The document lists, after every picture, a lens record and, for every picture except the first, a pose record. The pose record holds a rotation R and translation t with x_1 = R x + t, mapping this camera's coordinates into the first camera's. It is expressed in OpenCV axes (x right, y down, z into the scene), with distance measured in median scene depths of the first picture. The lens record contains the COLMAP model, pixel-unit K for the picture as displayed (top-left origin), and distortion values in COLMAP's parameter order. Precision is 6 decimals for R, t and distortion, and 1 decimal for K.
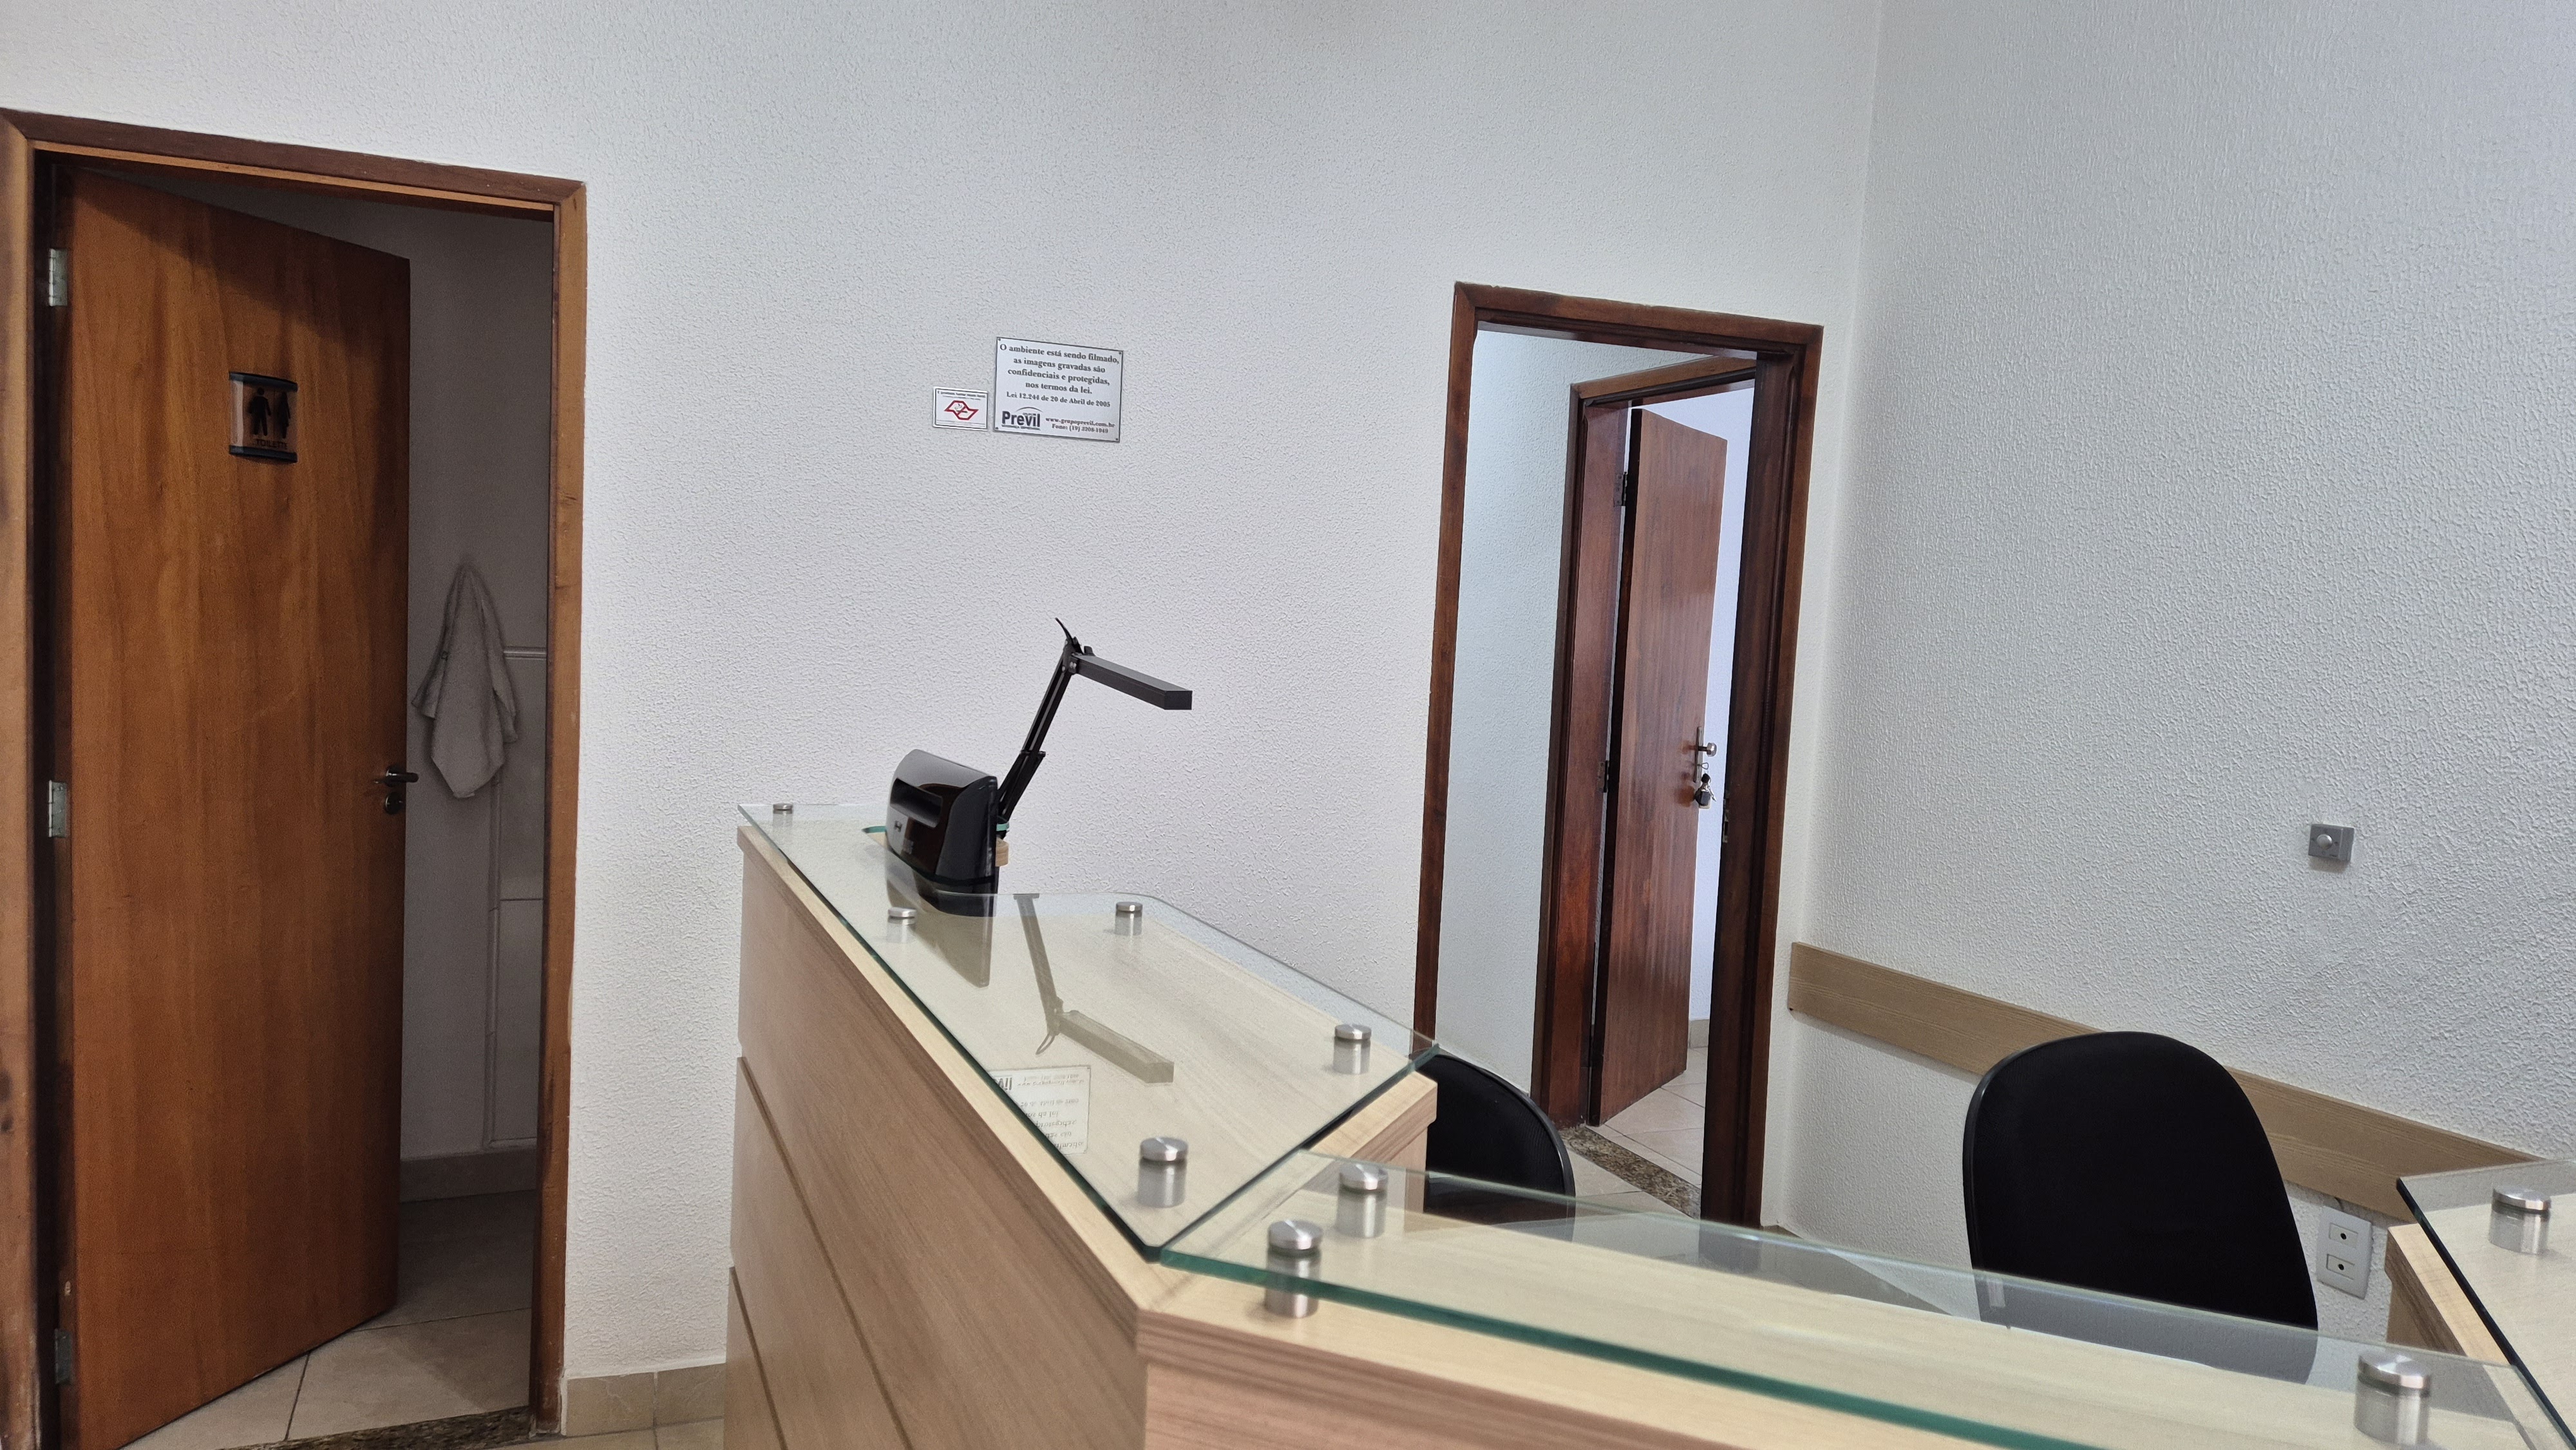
lens RADIAL K [[1755.1, 0, 1288.0], [0, 1755.1, 725.0], [0, 0, 1]] dist [0.095239, -0.110963]
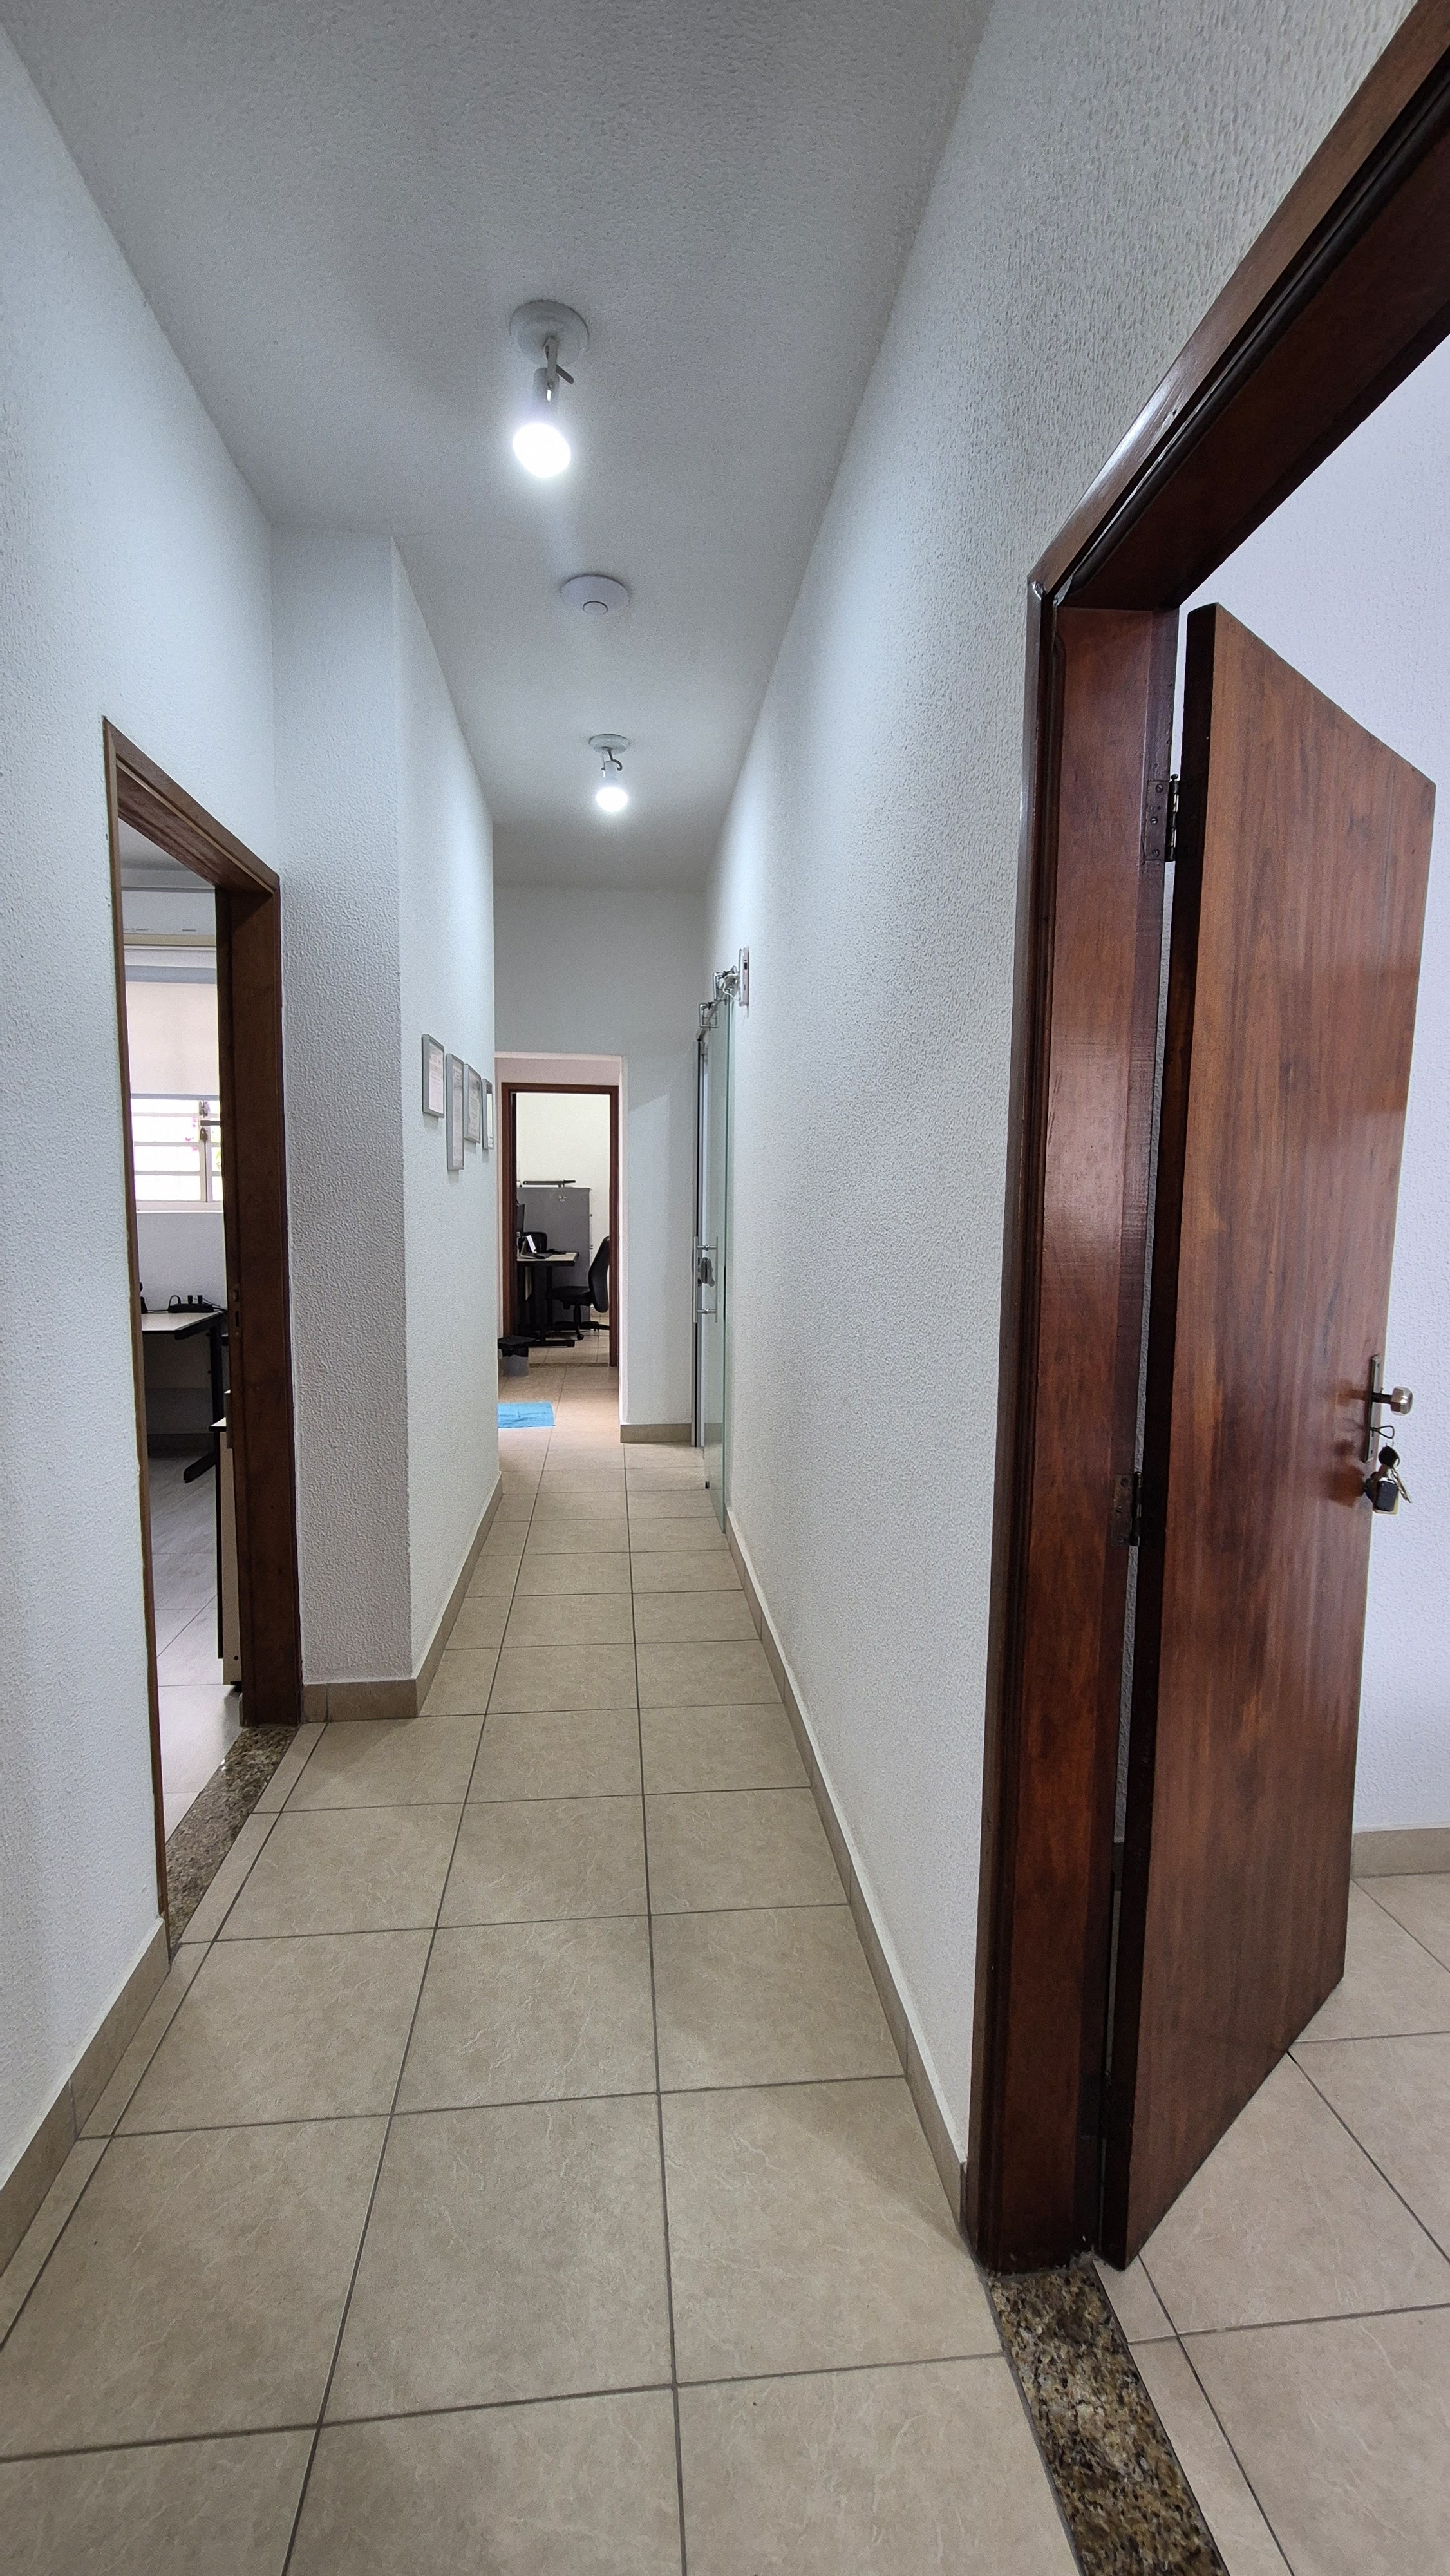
lens RADIAL K [[1058.9, 0, 717.1], [0, 1058.9, 1289.8], [0, 0, 1]] dist [-0.000335, 0.000360]
pose [[0.950118, -0.006408, -0.311826, 0.156425], [0.013333, 0.999709, 0.020081, -0.029166], [0.311607, -0.023237, 0.949927, 0.687490]]
